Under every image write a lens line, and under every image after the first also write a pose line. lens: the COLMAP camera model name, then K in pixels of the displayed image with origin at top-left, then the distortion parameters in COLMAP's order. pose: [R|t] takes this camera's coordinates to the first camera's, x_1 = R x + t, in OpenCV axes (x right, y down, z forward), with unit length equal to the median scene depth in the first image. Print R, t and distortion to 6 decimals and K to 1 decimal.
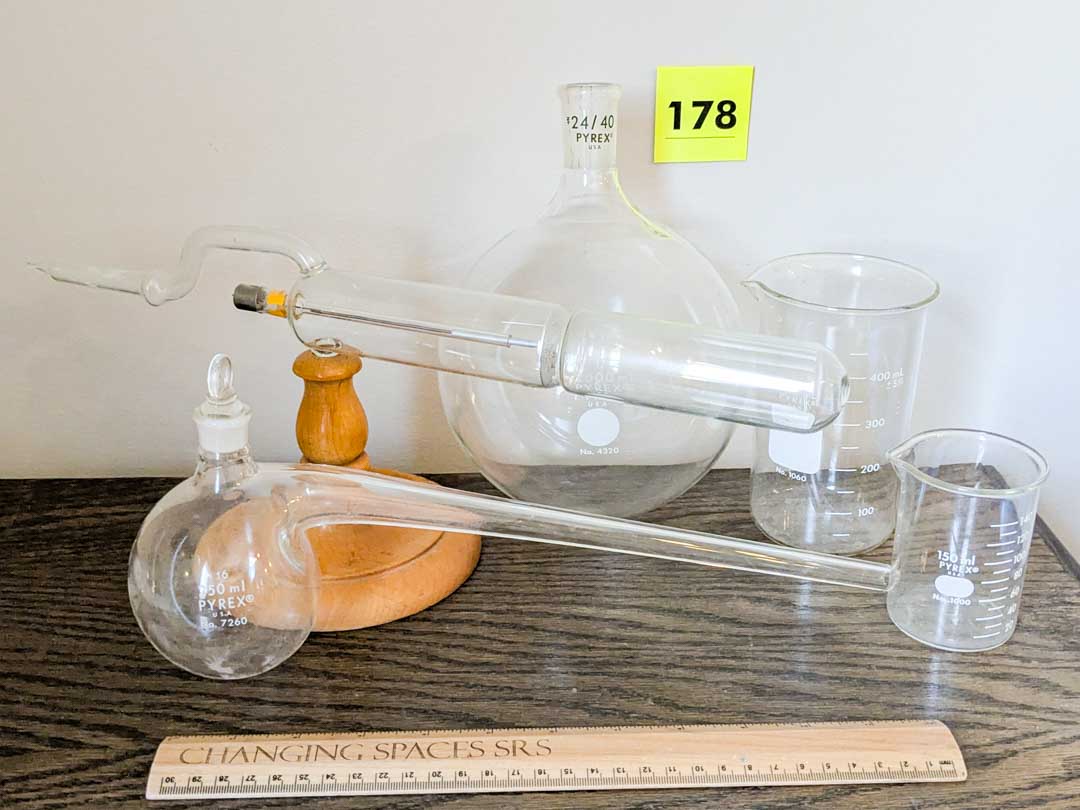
lens RADIAL K [[1141.3, 0, 540.0], [0, 1141.3, 405.0], [0, 0, 1]] dist [0.100086, -0.346970]
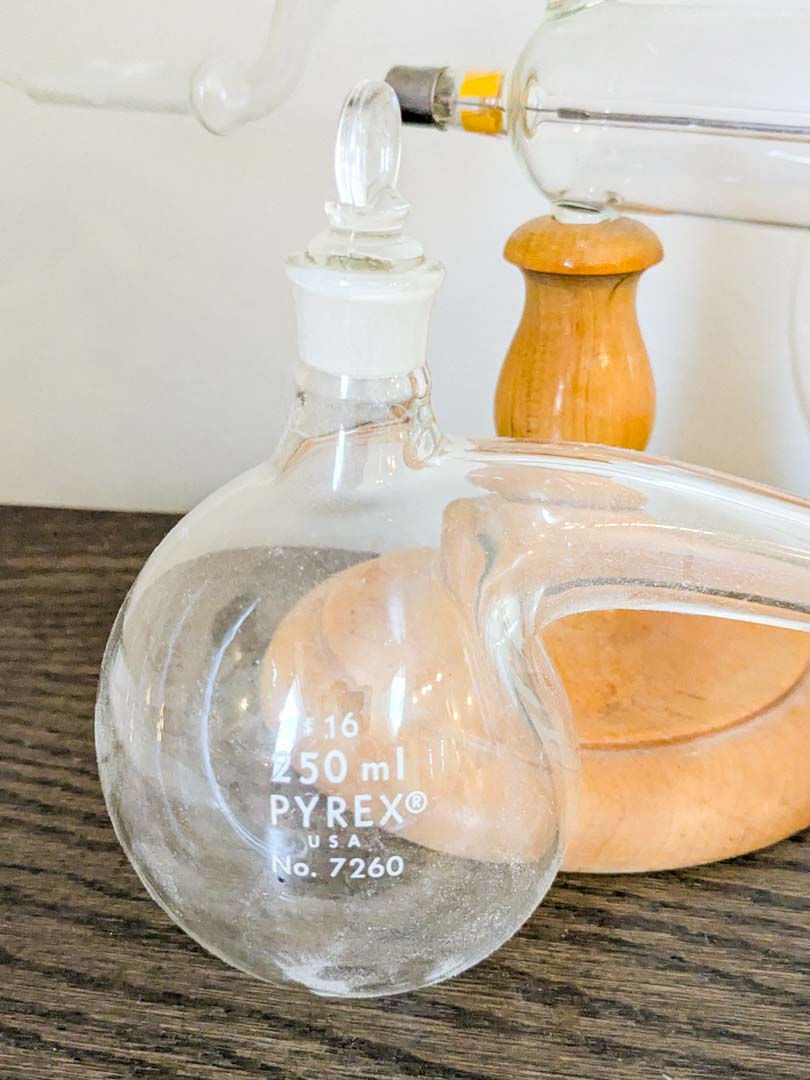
lens RADIAL K [[1296.7, 0, 405.0], [0, 1296.7, 540.0], [0, 0, 1]] dist [0.064764, -0.208781]
pose [[0.980199, 0.066836, -0.186392, -0.161564], [-0.063269, 0.997683, 0.025029, 0.070303], [0.187633, -0.012741, 0.982157, 0.533023]]
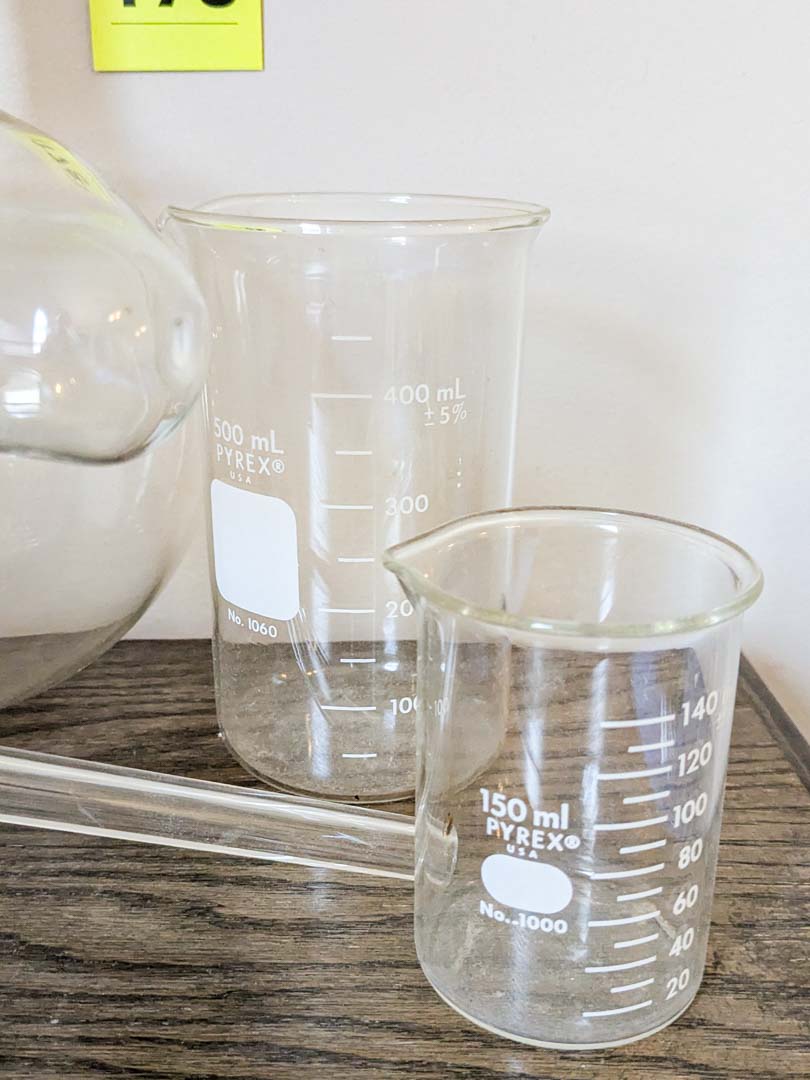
lens RADIAL K [[1197.4, 0, 379.9], [0, 1197.4, 540.8], [0, 0, 1]] dist [0.118480, -0.383226]
pose [[0.999610, 0.017416, 0.021836, 0.283080], [-0.015576, 0.996528, -0.081785, 0.071791], [-0.023185, 0.081413, 0.996411, 0.550771]]
